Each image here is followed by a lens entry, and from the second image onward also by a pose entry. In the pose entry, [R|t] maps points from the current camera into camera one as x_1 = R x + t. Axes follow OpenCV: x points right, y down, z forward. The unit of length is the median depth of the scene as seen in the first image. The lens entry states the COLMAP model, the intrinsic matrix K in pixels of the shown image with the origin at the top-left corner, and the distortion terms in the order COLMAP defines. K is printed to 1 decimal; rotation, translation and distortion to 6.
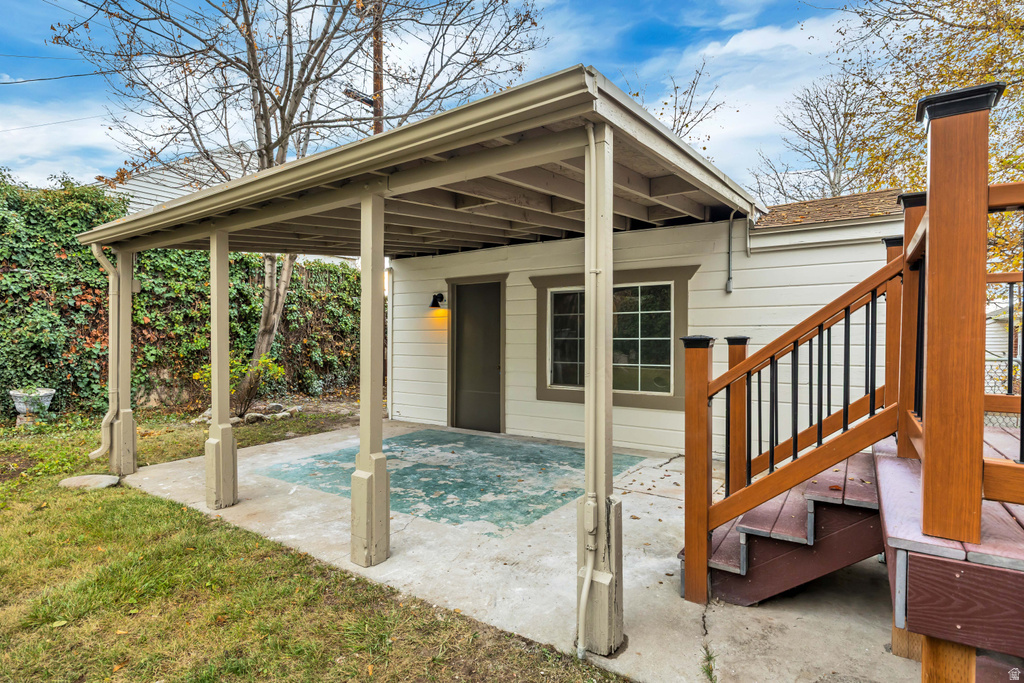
lens RADIAL K [[527.2, 0, 512.0], [0, 527.2, 341.5], [0, 0, 1]] dist [0.001362, 0.000151]
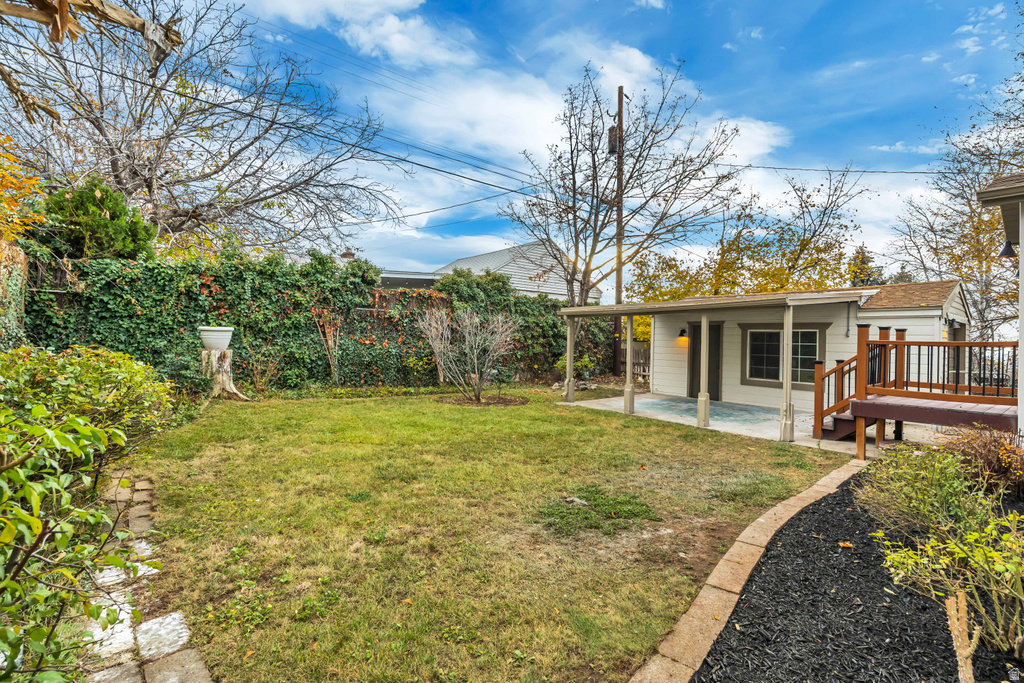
lens RADIAL K [[462.9, 0, 512.0], [0, 462.9, 341.5], [0, 0, 1]] dist [-0.001522, -0.000196]
pose [[0.950279, 0.020793, -0.310705, -0.238234], [-0.021837, 0.999762, 0.000117, -0.035739], [0.310634, 0.006674, 0.950506, -0.959033]]
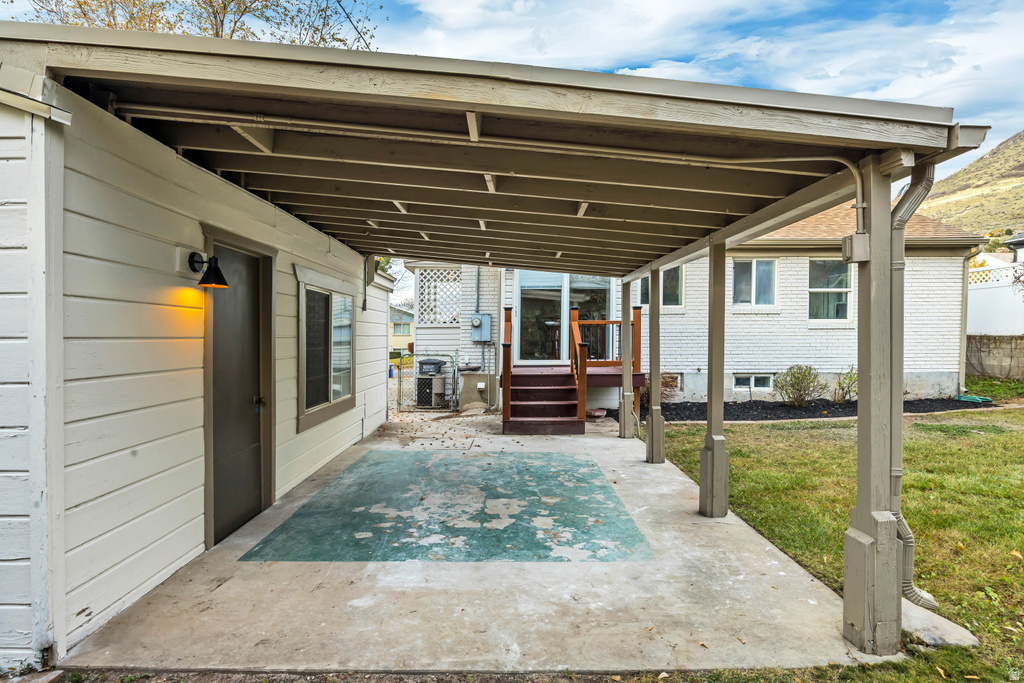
lens RADIAL K [[518.0, 0, 512.0], [0, 518.0, 341.5], [0, 0, 1]] dist [0.000517, 0.000071]
pose [[-0.559911, -0.006766, 0.828525, -0.717709], [0.008346, 0.999870, 0.013806, -0.024857], [-0.828510, 0.014645, -0.559782, 1.162413]]
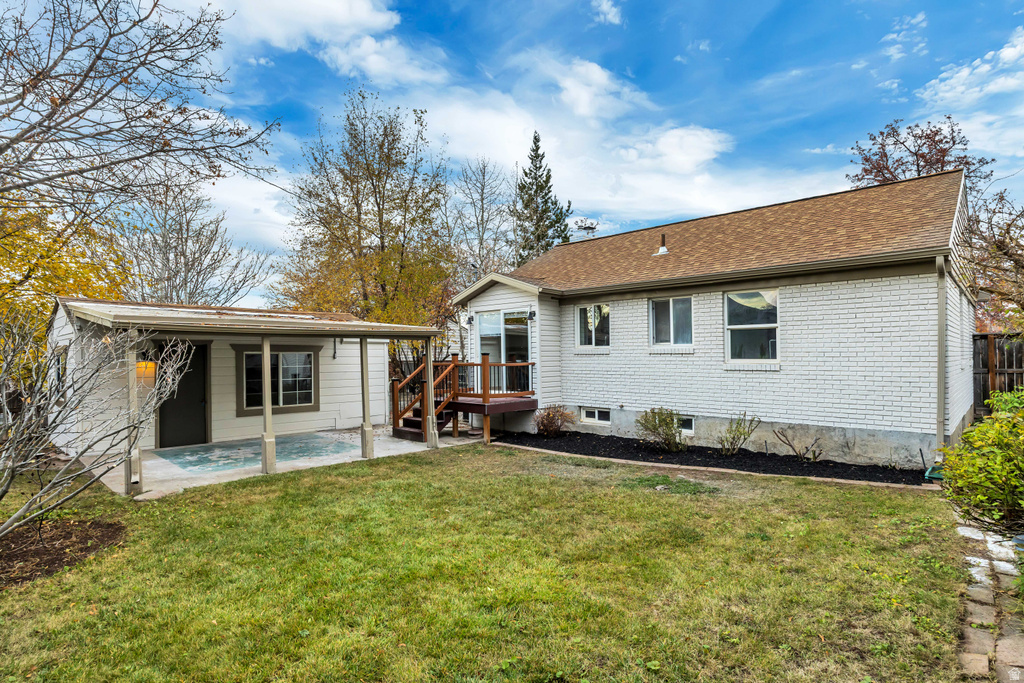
lens RADIAL K [[518.0, 0, 512.0], [0, 518.0, 341.5], [0, 0, 1]] dist [0.000517, 0.000071]
pose [[0.169532, 0.028081, 0.985125, -1.457121], [0.008801, 0.999511, -0.030005, -0.075733], [-0.985485, 0.013757, 0.169202, -0.154022]]
